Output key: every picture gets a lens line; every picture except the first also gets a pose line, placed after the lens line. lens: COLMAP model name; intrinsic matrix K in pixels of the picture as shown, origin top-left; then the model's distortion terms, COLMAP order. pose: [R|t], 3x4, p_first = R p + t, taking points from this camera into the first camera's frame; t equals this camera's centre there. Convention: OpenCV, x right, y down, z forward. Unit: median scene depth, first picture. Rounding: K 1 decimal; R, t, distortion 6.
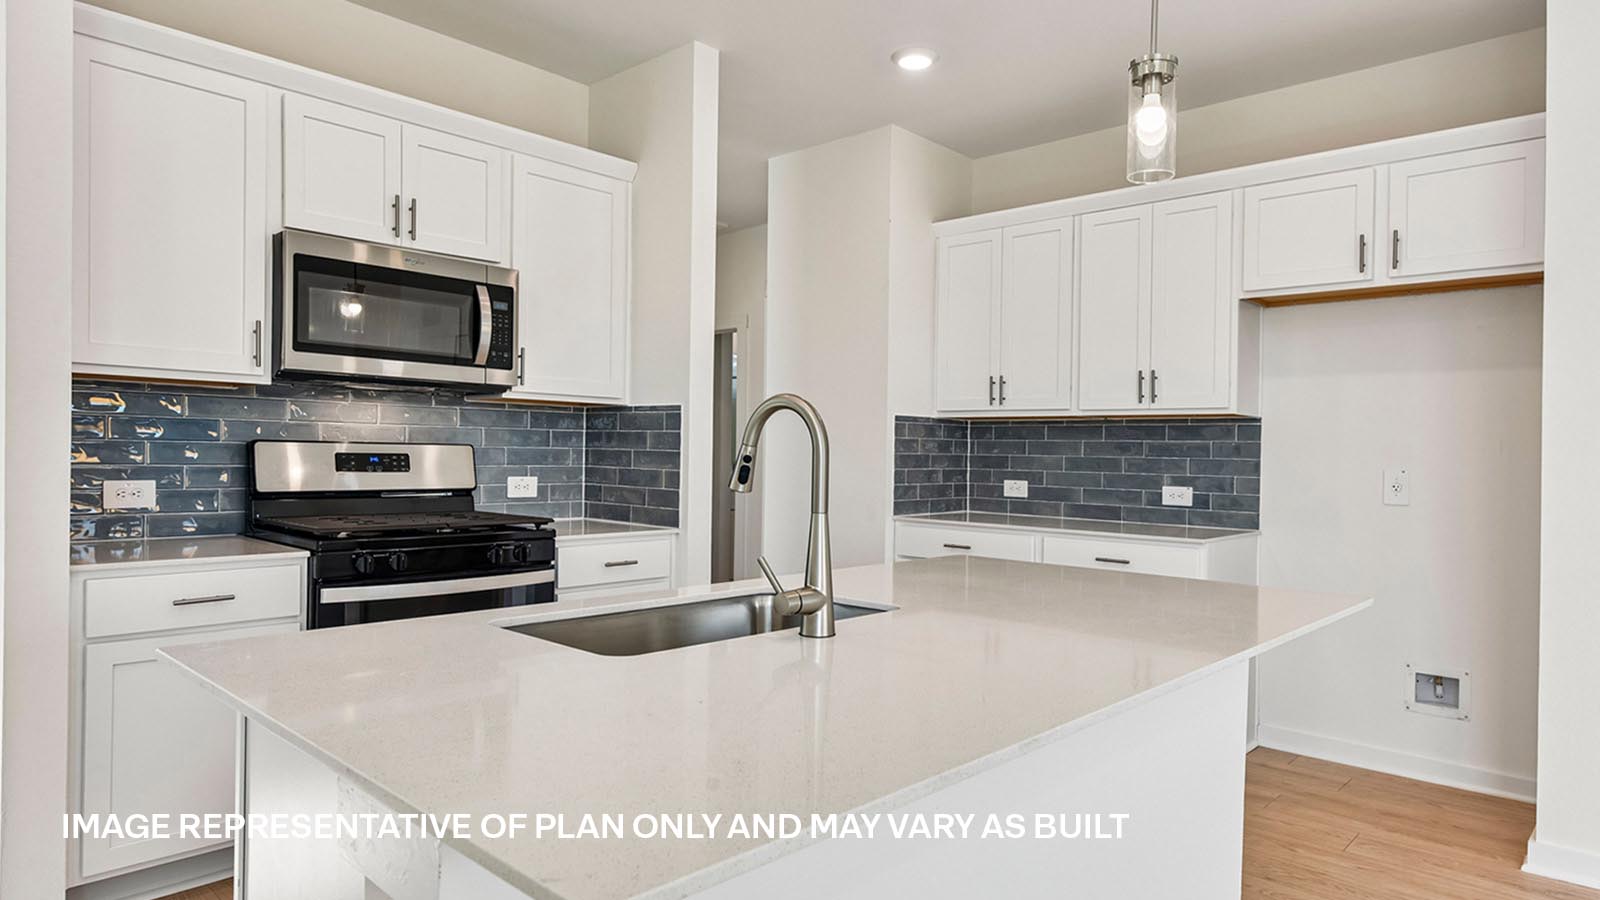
lens RADIAL K [[943.8, 0, 802.4], [0, 943.8, 446.9], [0, 0, 1]] dist [-0.001391, -0.005662]
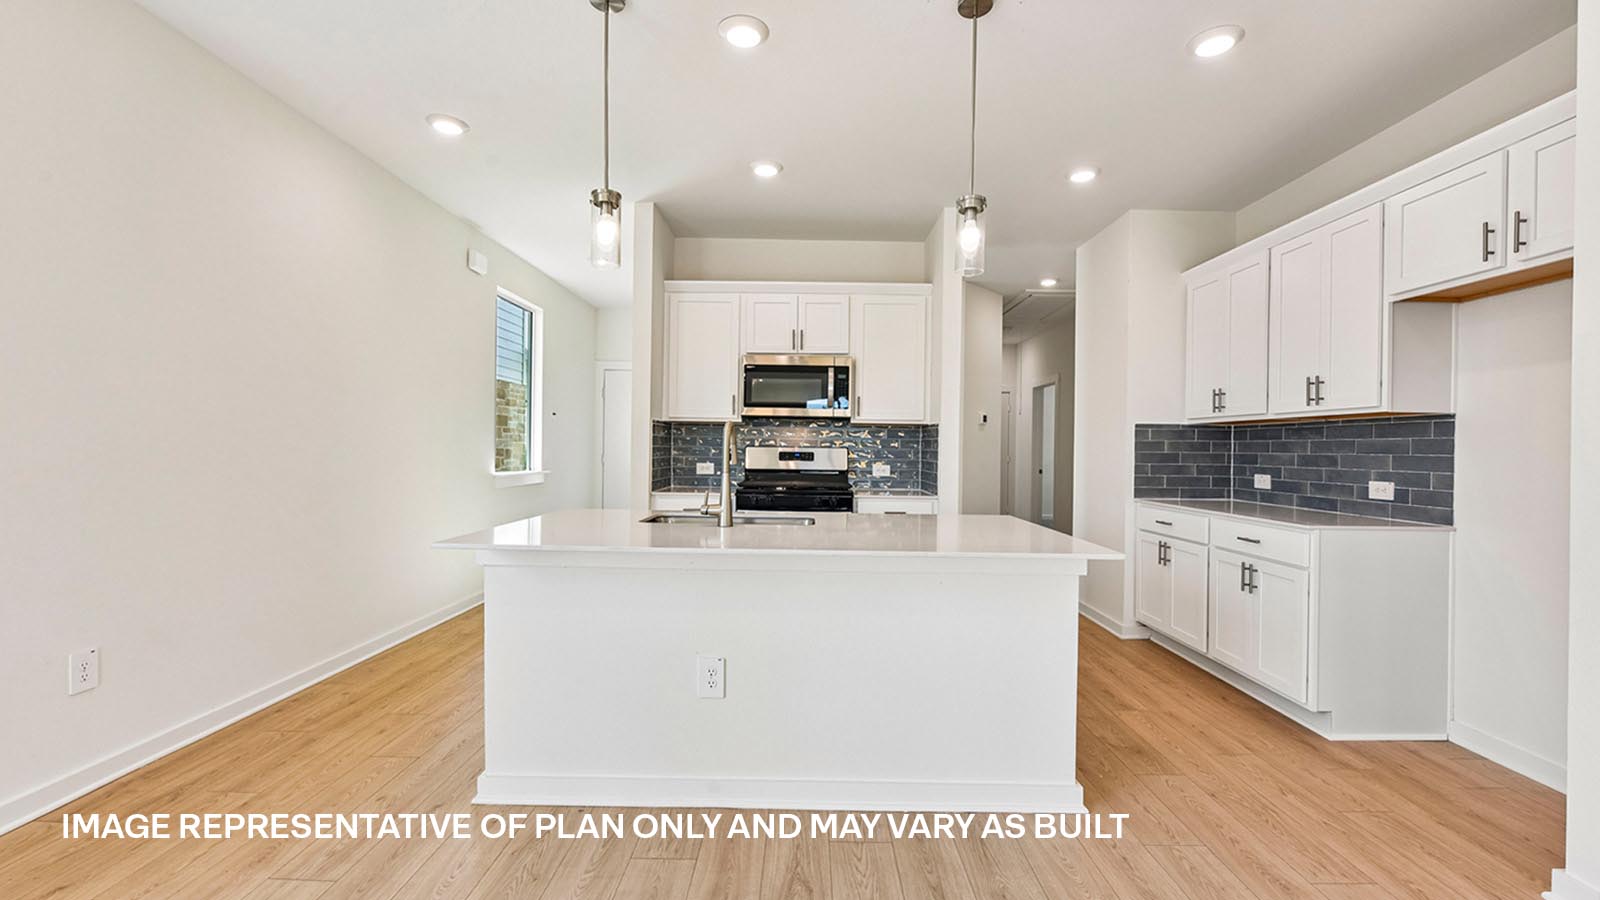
lens RADIAL K [[644.4, 0, 798.7], [0, 644.4, 448.0], [0, 0, 1]] dist [-0.005854, -0.002183]
pose [[0.675359, -0.009494, -0.737428, 0.543116], [0.001468, 0.999932, -0.011529, 0.012965], [0.737488, 0.006704, 0.675327, 0.029909]]
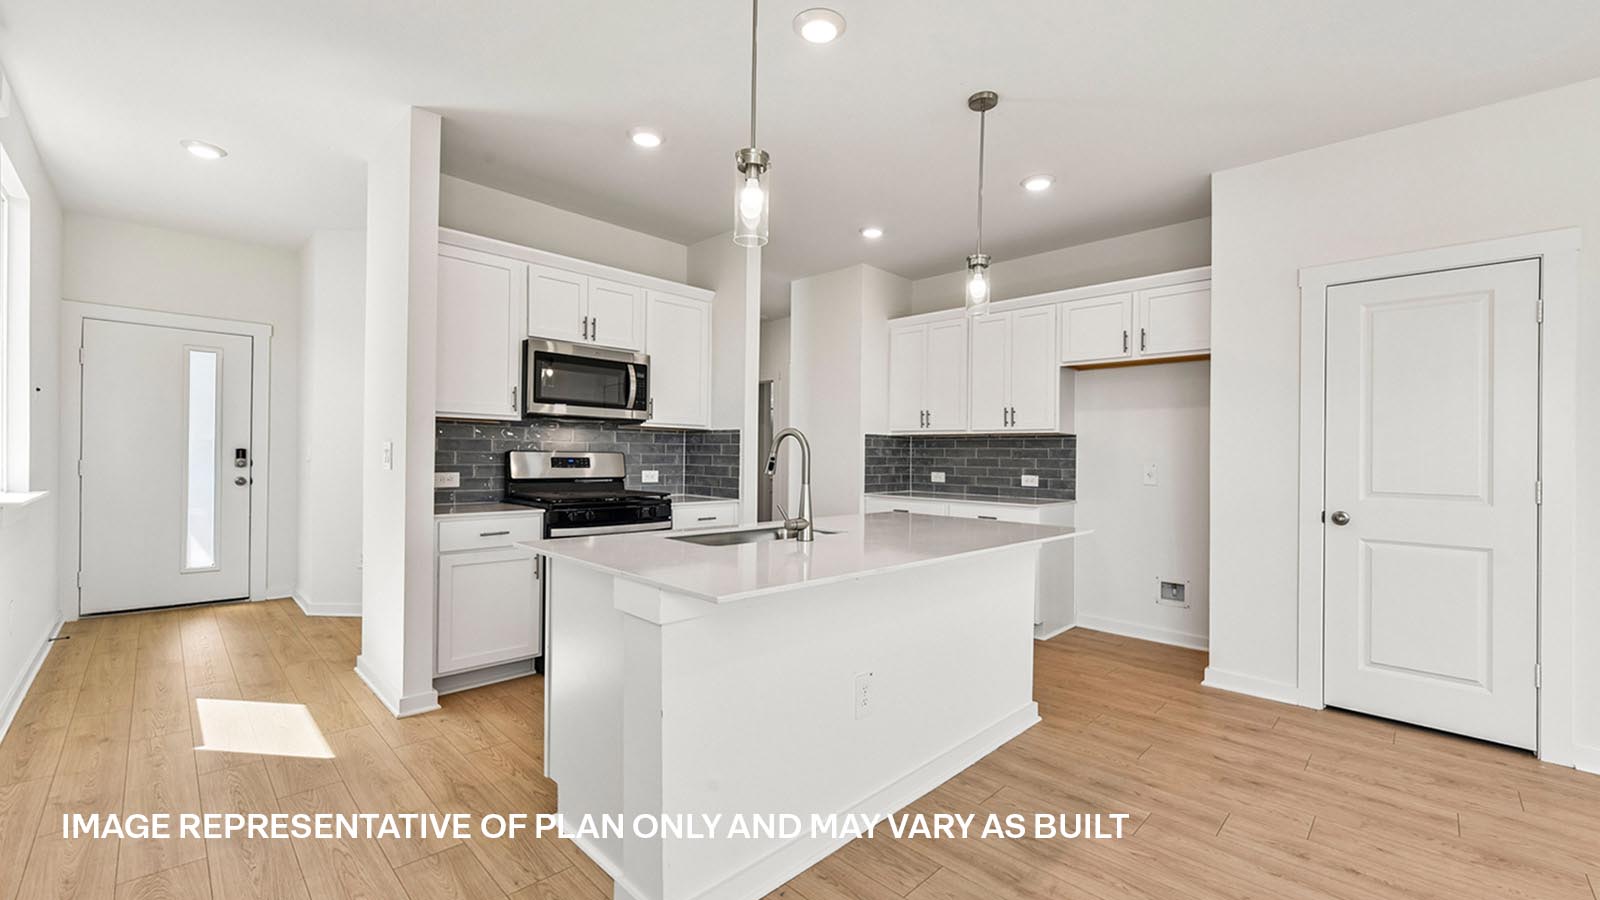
lens RADIAL K [[644.4, 0, 800.1], [0, 644.4, 443.4], [0, 0, 1]] dist [-0.005854, -0.002183]
pose [[0.999478, -0.004583, -0.031976, 0.021941], [0.004113, 0.999883, -0.014739, -0.000023], [0.032040, 0.014600, 0.999380, -0.197929]]
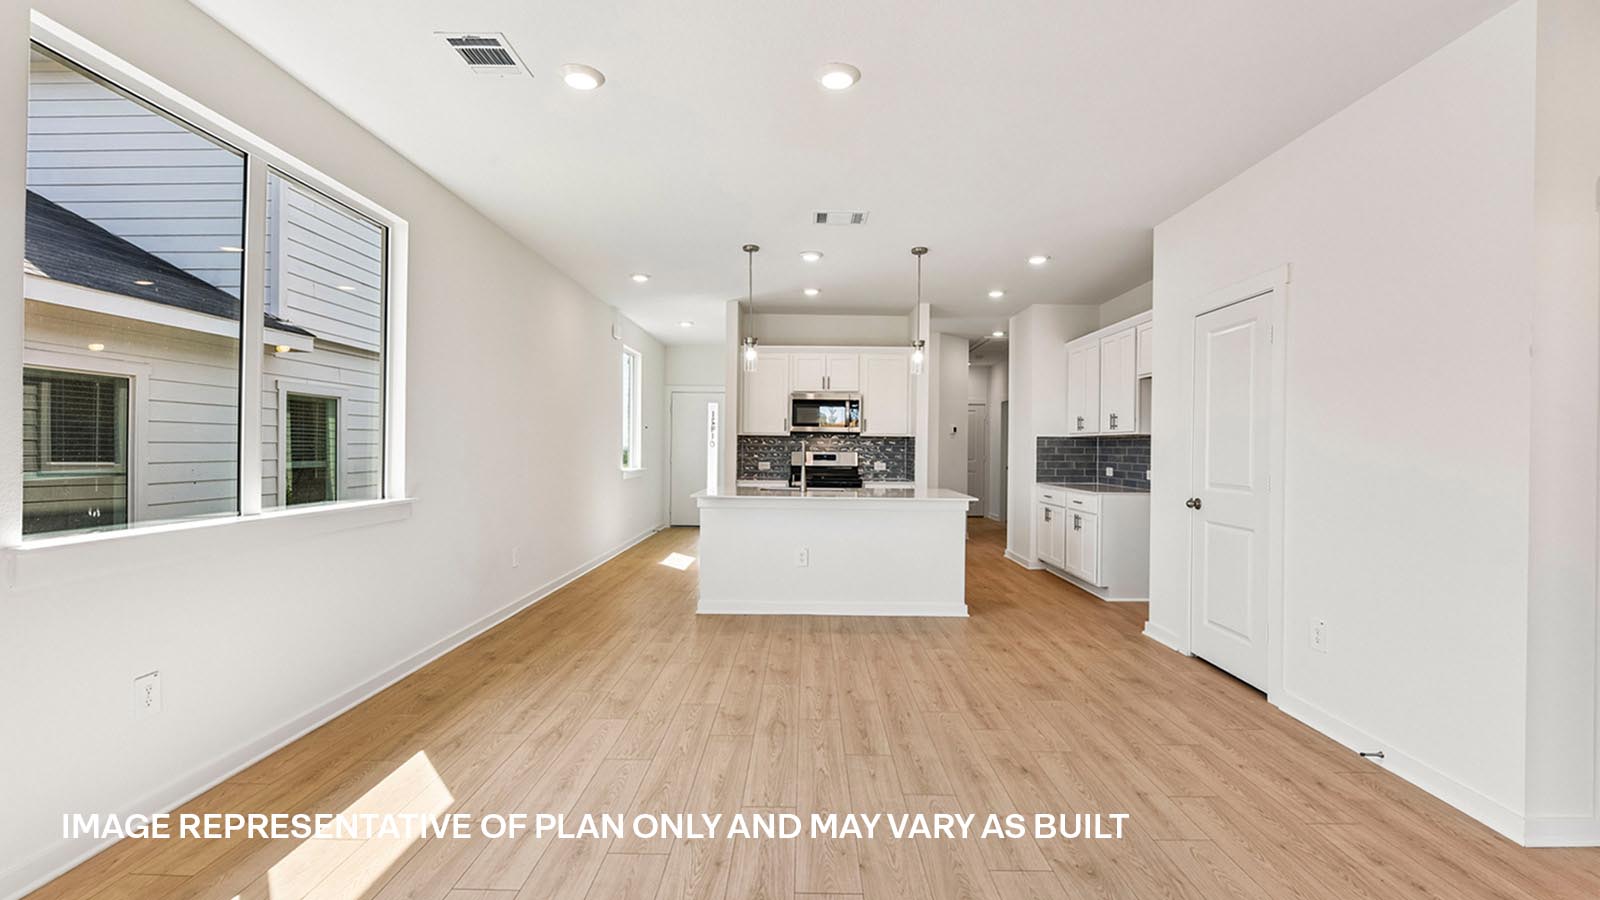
lens RADIAL K [[644.4, 0, 806.7], [0, 644.4, 449.1], [0, 0, 1]] dist [-0.005854, -0.002183]
pose [[0.683442, -0.010423, -0.729931, 1.004227], [0.004893, 0.999941, -0.009697, 0.008165], [0.729989, 0.003055, 0.683453, -0.503380]]
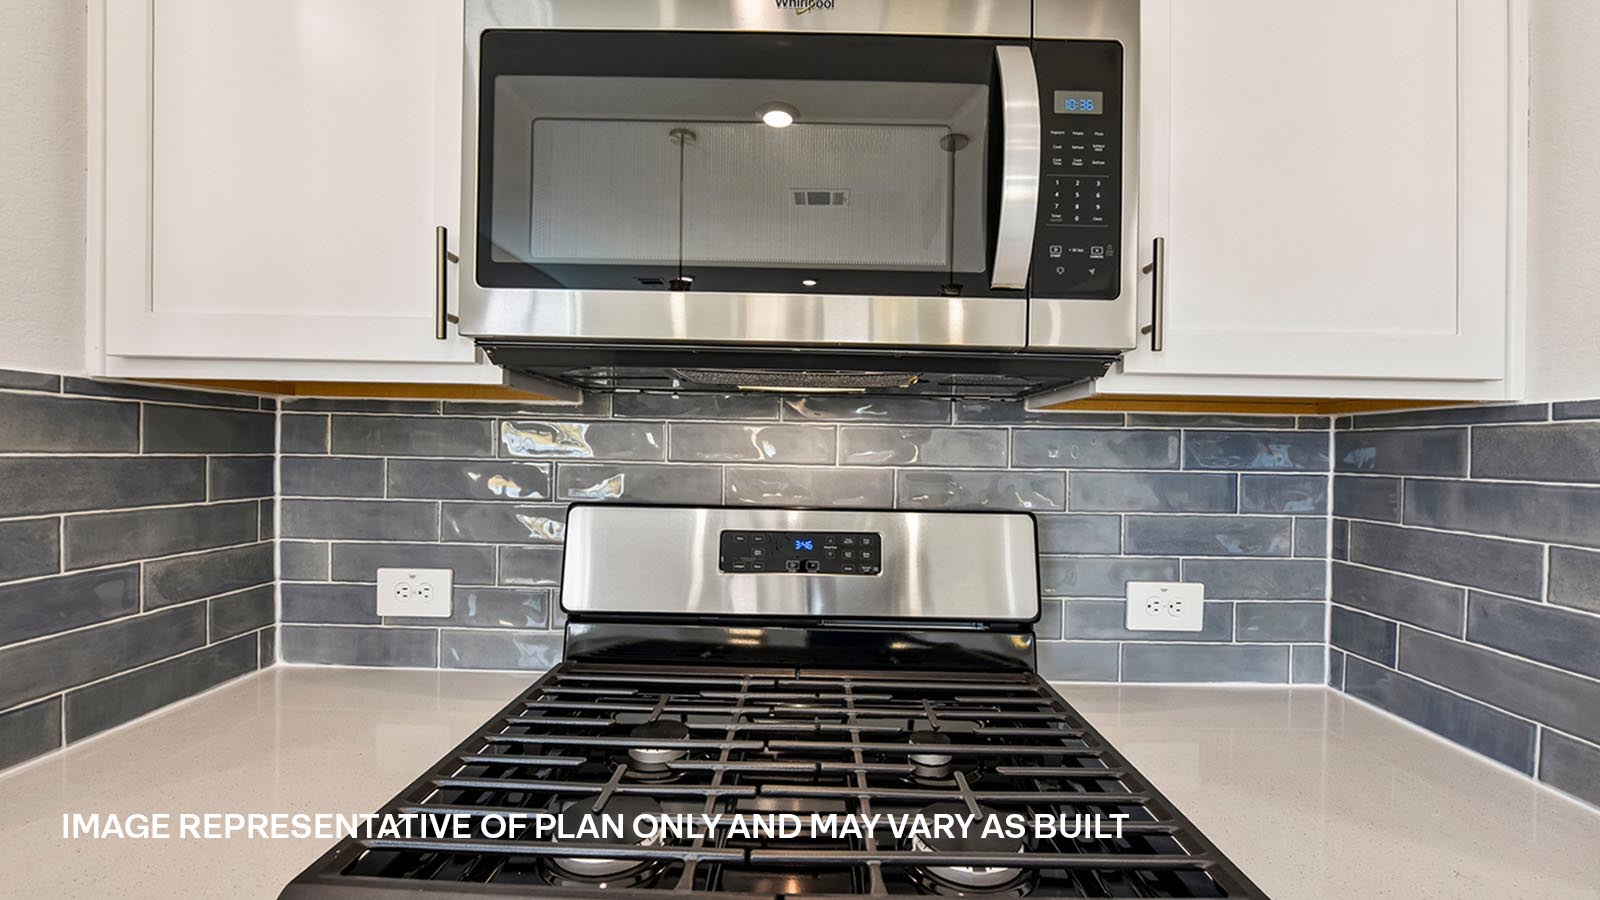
lens RADIAL K [[644.4, 0, 815.3], [0, 644.4, 454.5], [0, 0, 1]] dist [-0.005854, -0.002183]
pose [[0.692807, -0.001834, -0.721121, -0.202244], [-0.001461, 0.999991, -0.003947, -0.026220], [0.721122, 0.003788, 0.692798, 0.706081]]
